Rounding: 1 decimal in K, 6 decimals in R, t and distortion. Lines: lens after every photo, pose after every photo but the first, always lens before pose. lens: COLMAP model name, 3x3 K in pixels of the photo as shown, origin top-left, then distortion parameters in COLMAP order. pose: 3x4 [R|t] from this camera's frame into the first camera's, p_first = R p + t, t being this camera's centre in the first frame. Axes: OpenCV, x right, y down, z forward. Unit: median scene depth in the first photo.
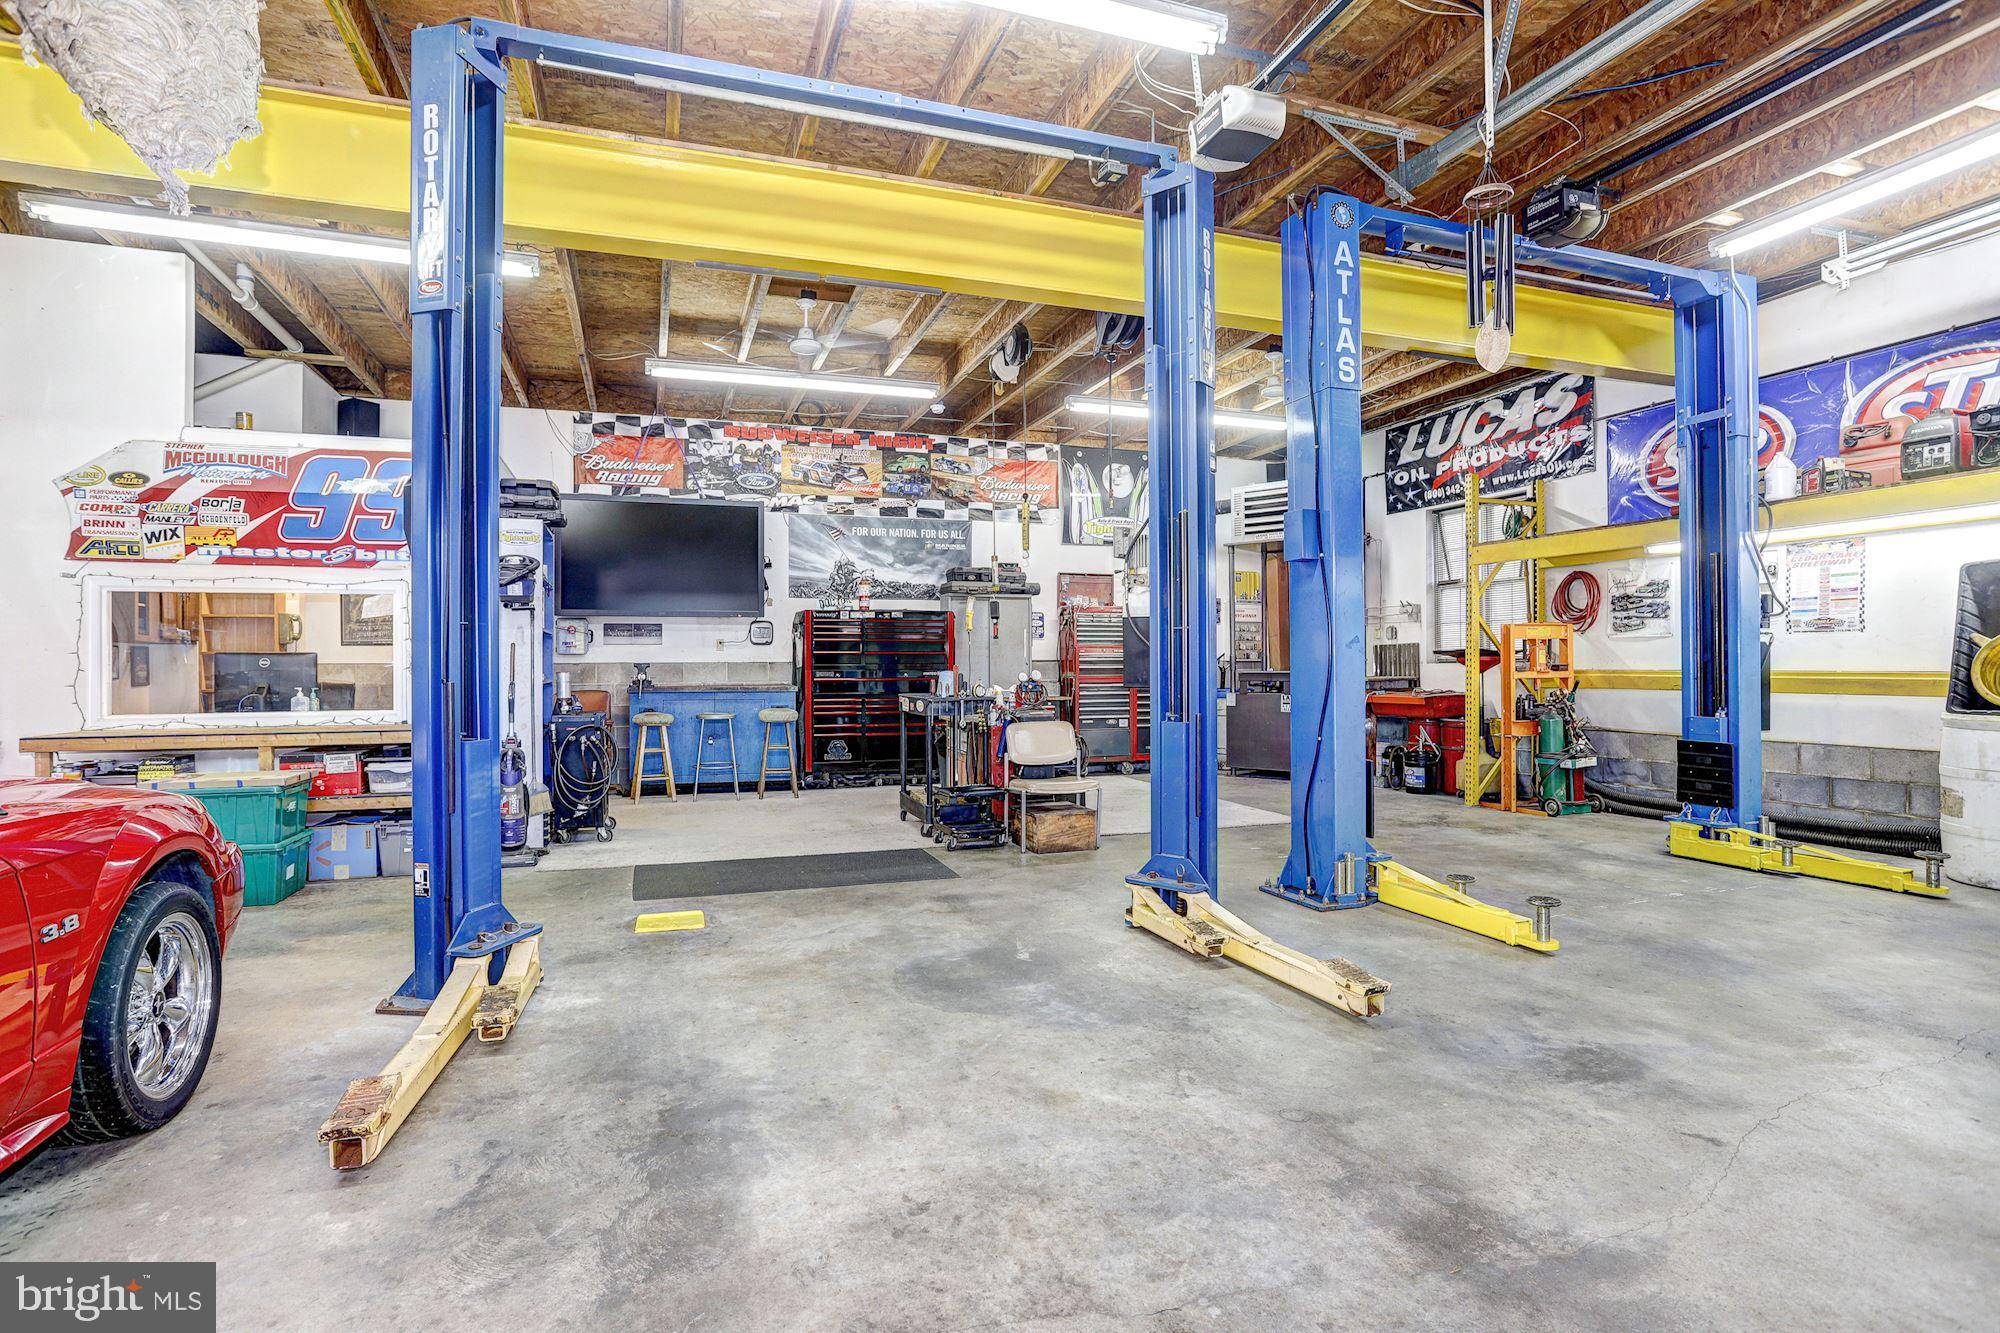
lens RADIAL K [[980.8, 0, 988.7], [0, 980.8, 664.8], [0, 0, 1]] dist [-0.059306, 0.032219]
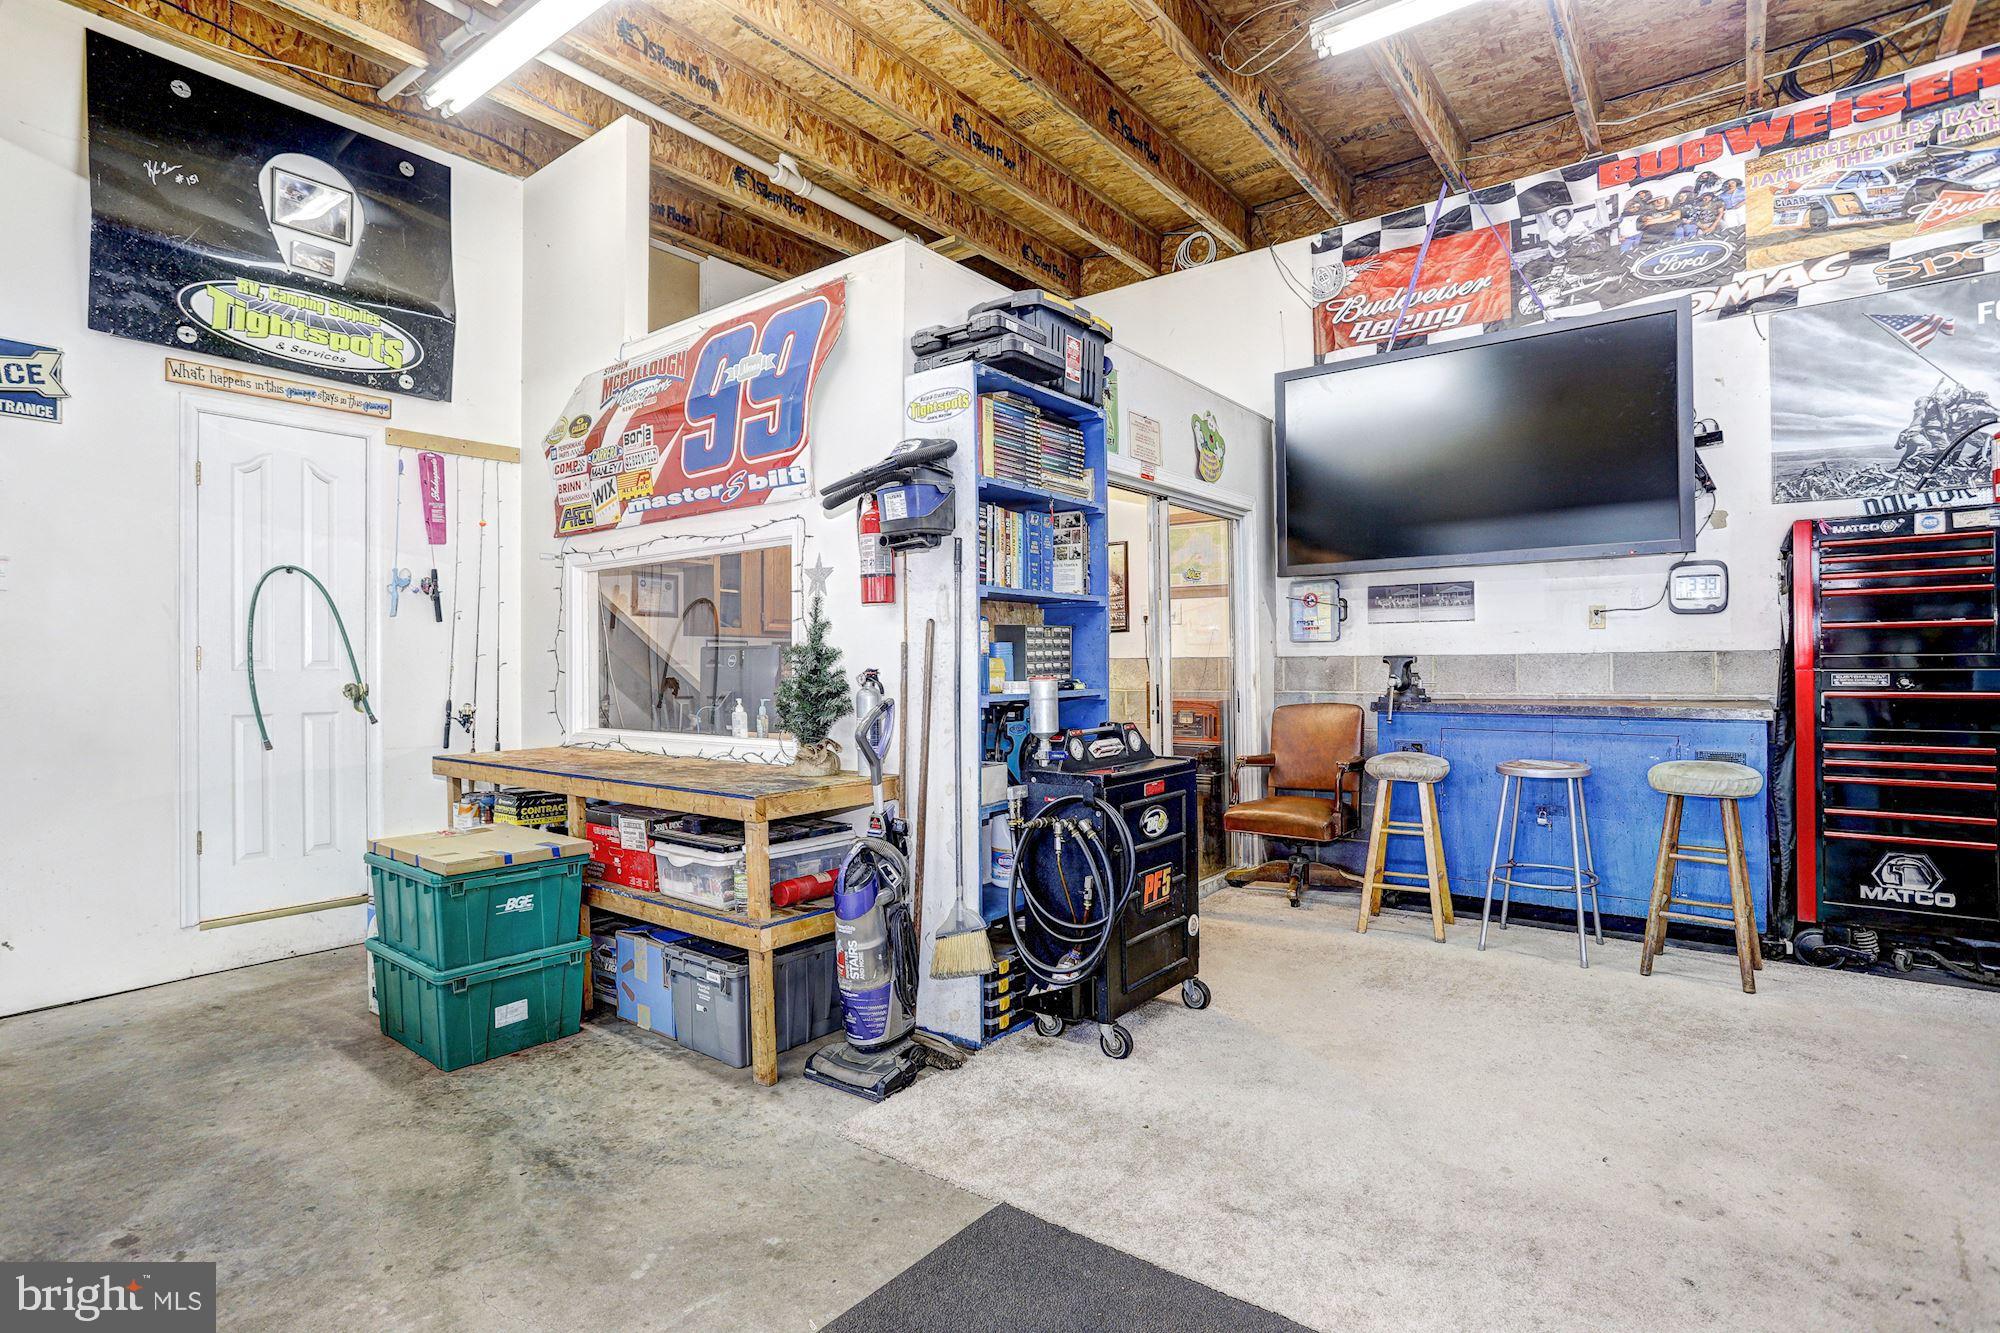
lens RADIAL K [[980.8, 0, 988.7], [0, 980.8, 664.8], [0, 0, 1]] dist [-0.059306, 0.032219]
pose [[0.542638, 0.000045, -0.839966, -0.035676], [0.007600, 0.999959, 0.004963, -0.001046], [0.839932, -0.009077, 0.542616, 0.492024]]
